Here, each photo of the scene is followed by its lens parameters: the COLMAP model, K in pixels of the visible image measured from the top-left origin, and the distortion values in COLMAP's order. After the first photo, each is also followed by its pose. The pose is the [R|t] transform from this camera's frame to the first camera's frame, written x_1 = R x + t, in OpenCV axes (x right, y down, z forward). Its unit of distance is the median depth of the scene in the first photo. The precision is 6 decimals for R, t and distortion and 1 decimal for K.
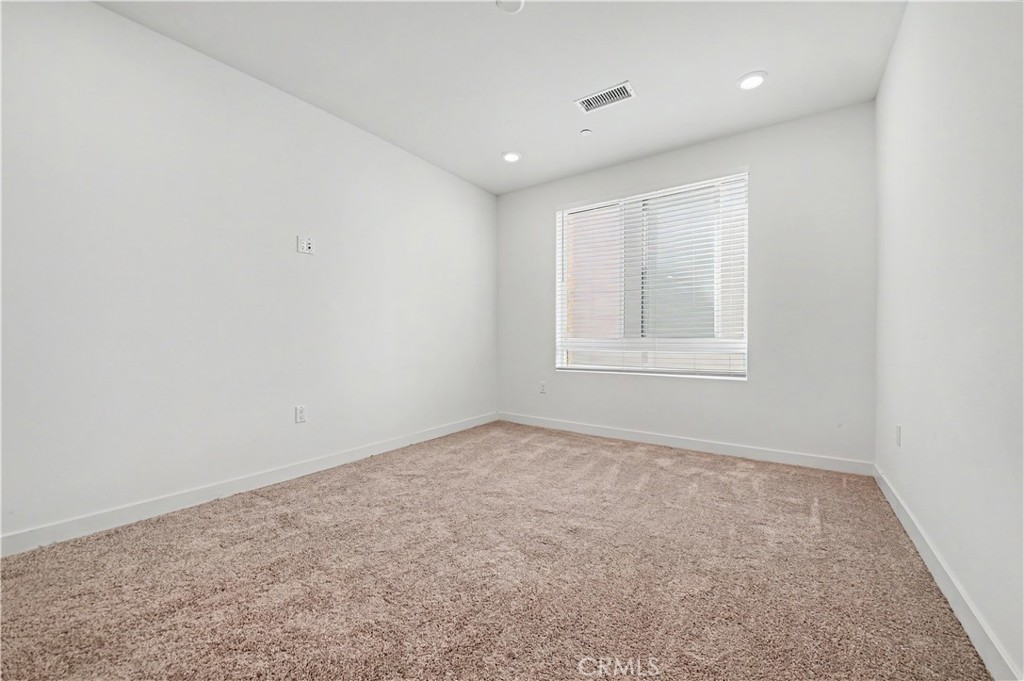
lens RADIAL K [[380.0, 0, 515.9], [0, 380.0, 346.1], [0, 0, 1]] dist [0.024959, -0.018488]
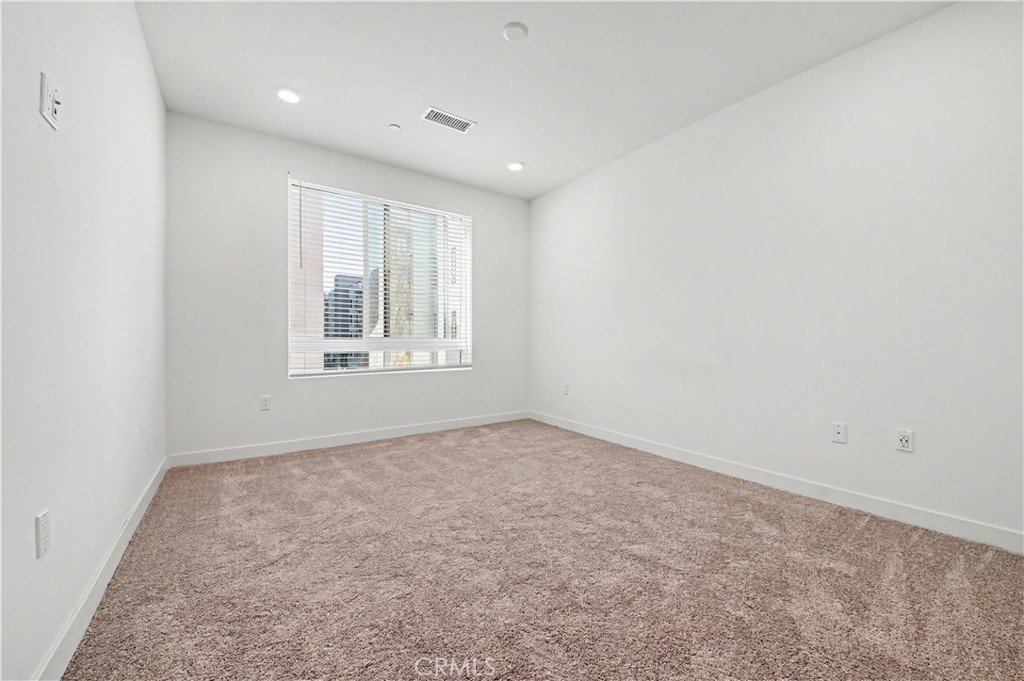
lens RADIAL K [[380.0, 0, 515.9], [0, 380.0, 346.1], [0, 0, 1]] dist [0.024959, -0.018488]
pose [[0.384478, -0.018953, 0.922940, -0.567610], [0.014916, 0.999786, 0.014318, -0.010111], [-0.923014, 0.008262, 0.384678, 0.319925]]
